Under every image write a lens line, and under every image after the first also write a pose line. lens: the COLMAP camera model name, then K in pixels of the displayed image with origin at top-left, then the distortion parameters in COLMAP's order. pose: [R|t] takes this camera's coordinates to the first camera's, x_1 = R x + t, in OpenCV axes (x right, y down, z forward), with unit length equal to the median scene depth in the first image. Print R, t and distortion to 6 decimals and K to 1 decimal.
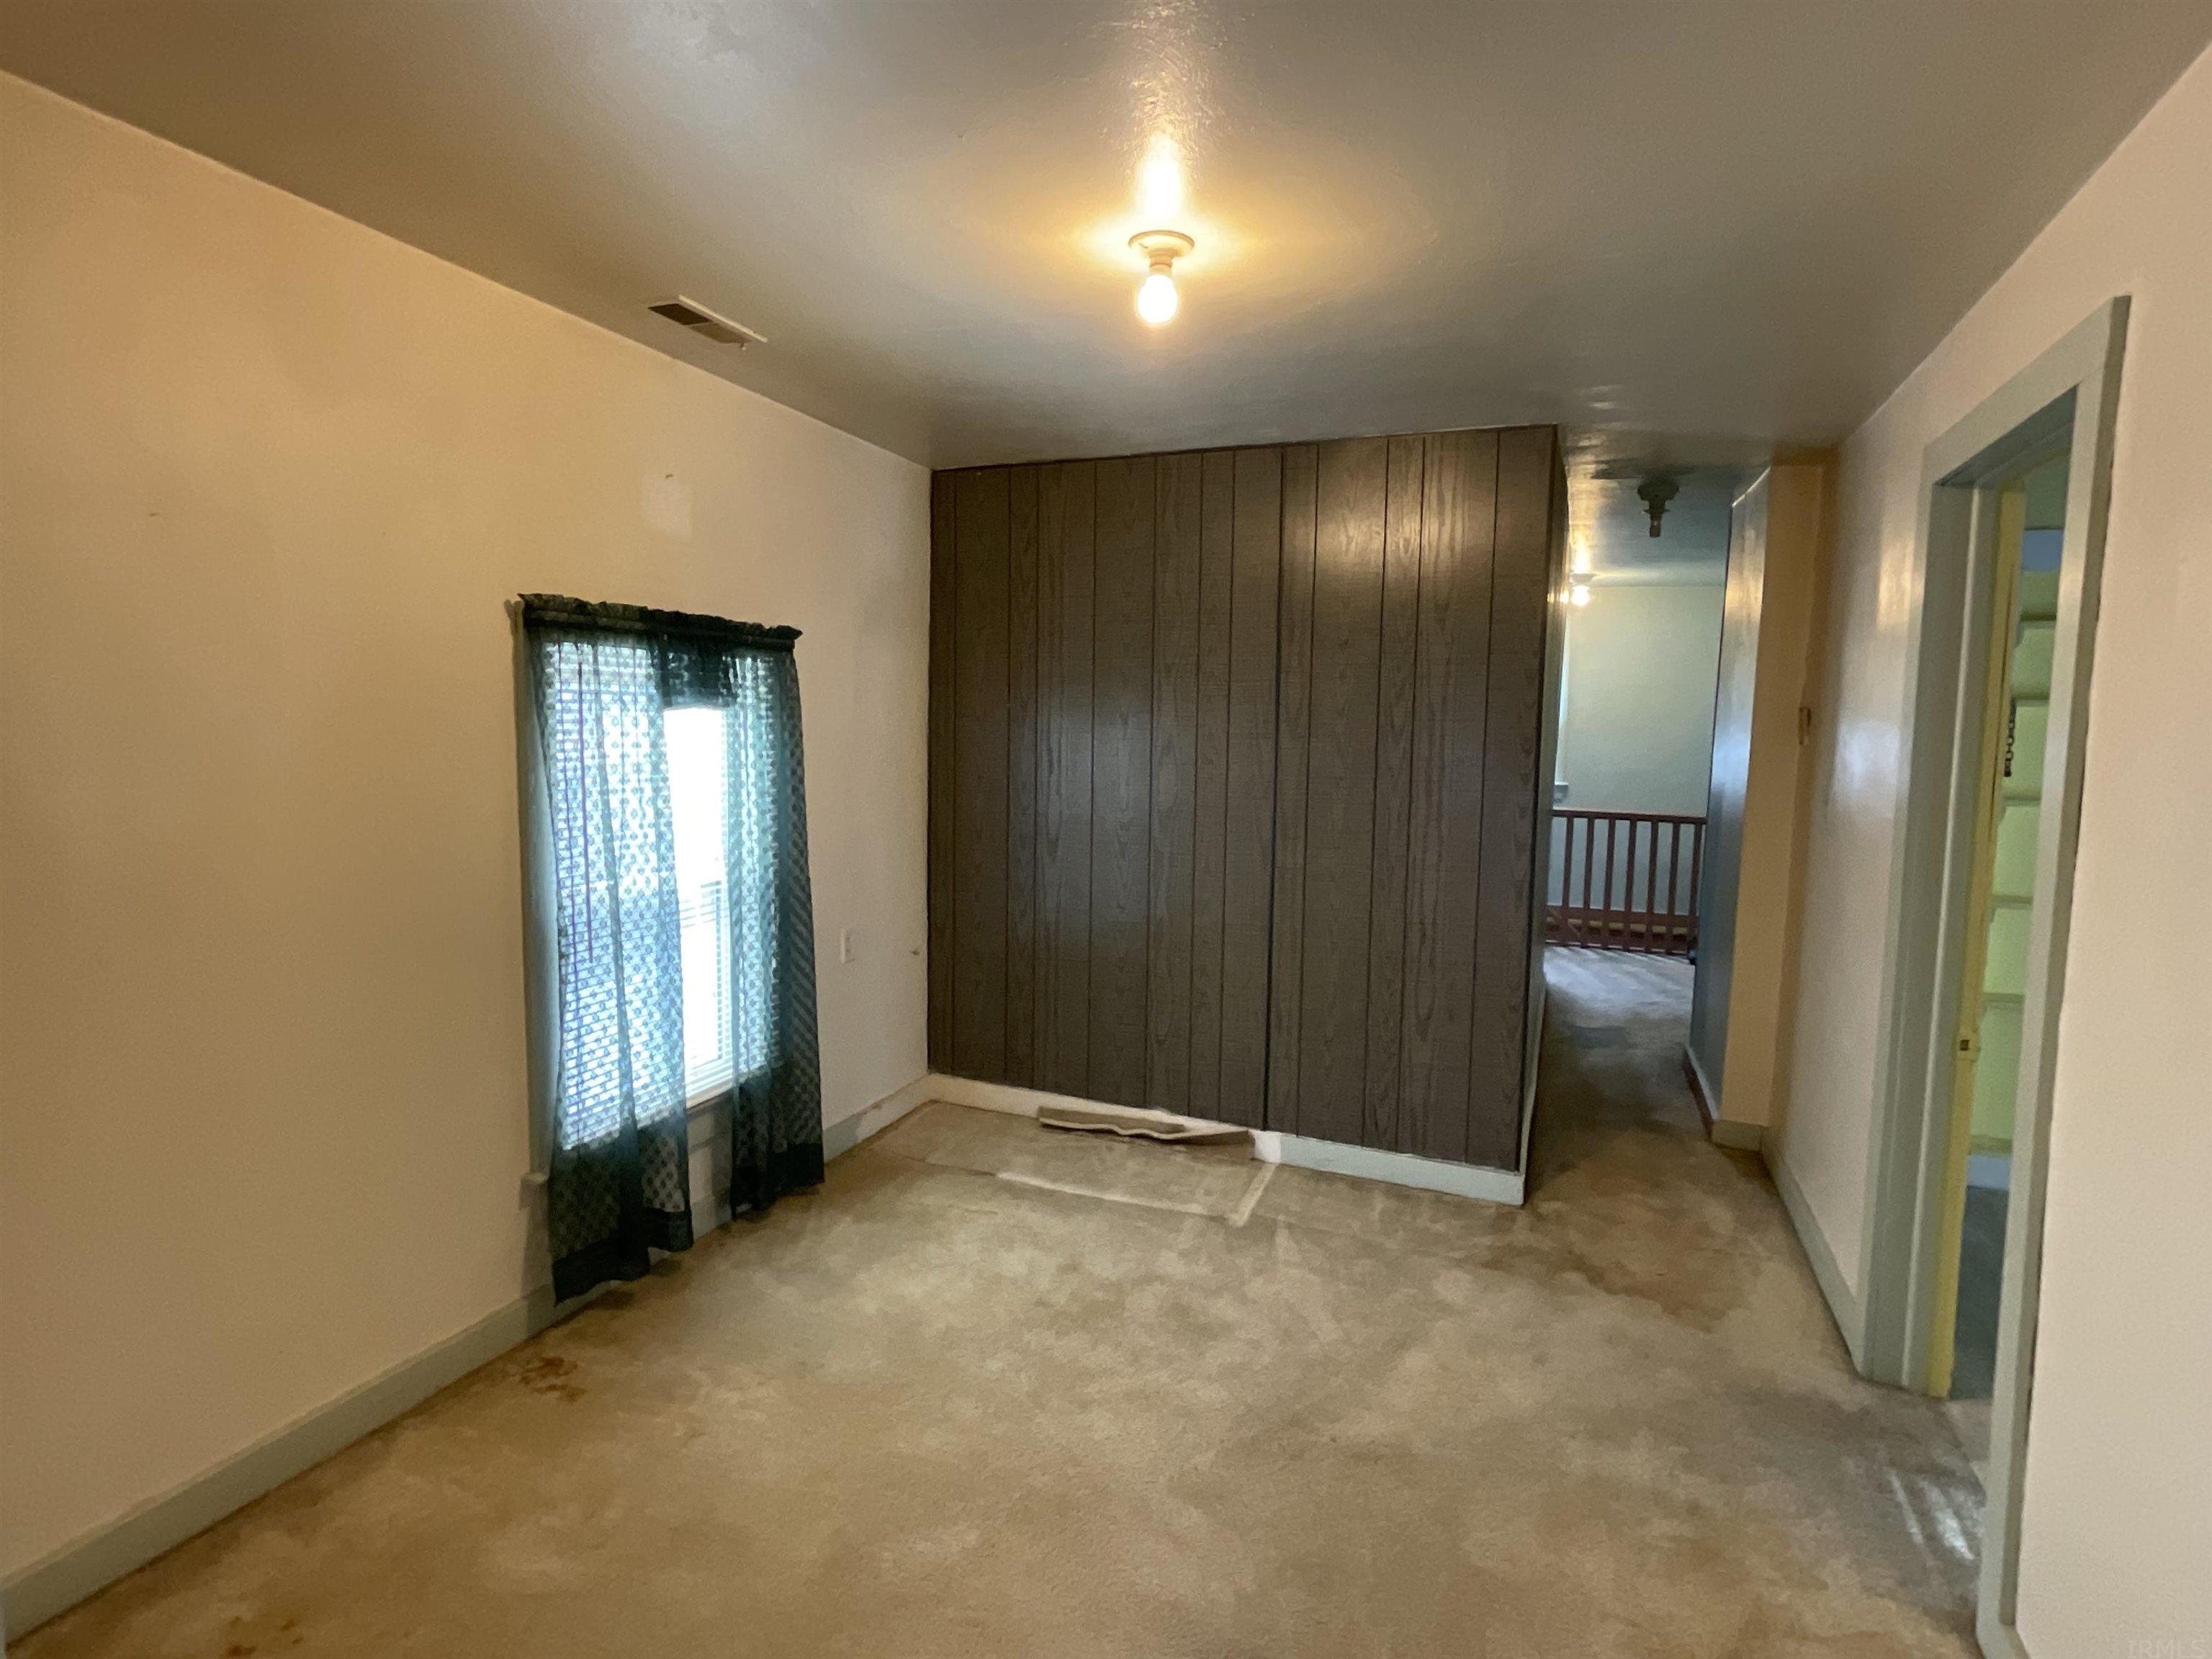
lens RADIAL K [[1168.4, 0, 1128.1], [0, 1168.4, 822.5], [0, 0, 1]] dist [-0.007534, 0.015403]
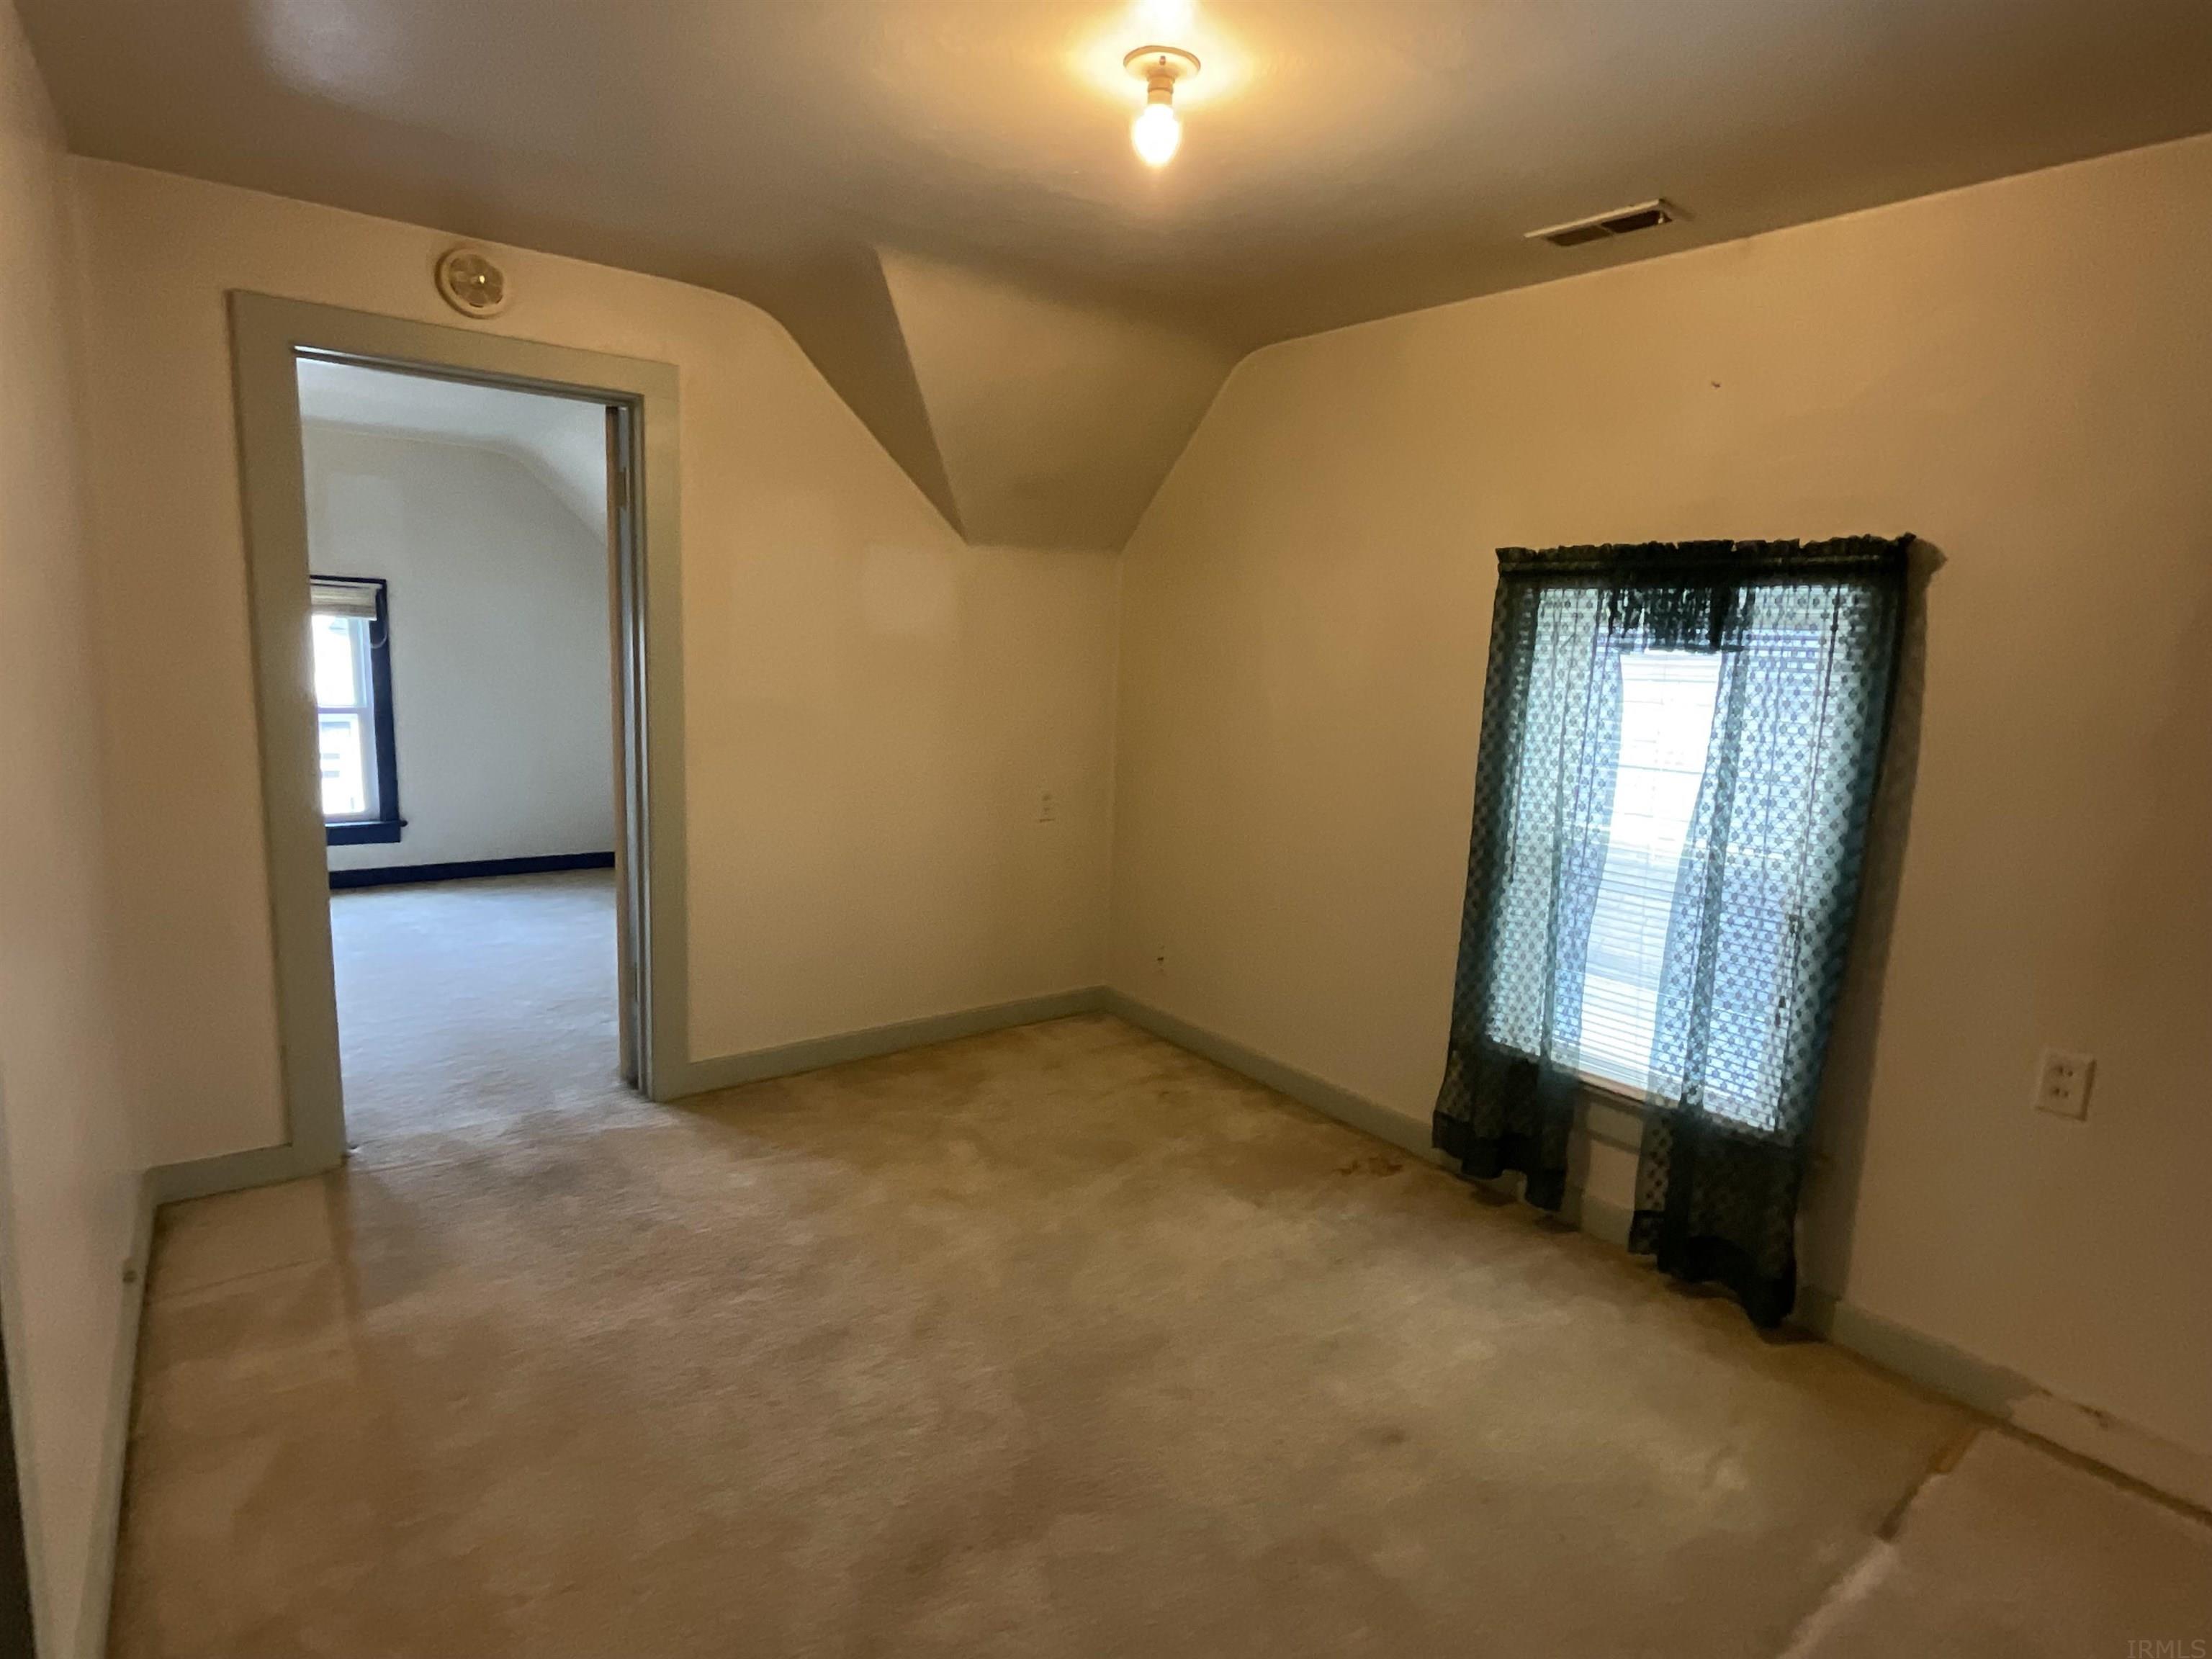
lens RADIAL K [[1168.4, 0, 1128.1], [0, 1168.4, 822.5], [0, 0, 1]] dist [-0.007534, 0.015403]
pose [[-0.510911, 0.092783, -0.854612, 0.621193], [-0.131282, 0.974075, 0.184238, -0.084355], [0.849550, 0.206325, -0.485484, 1.152698]]
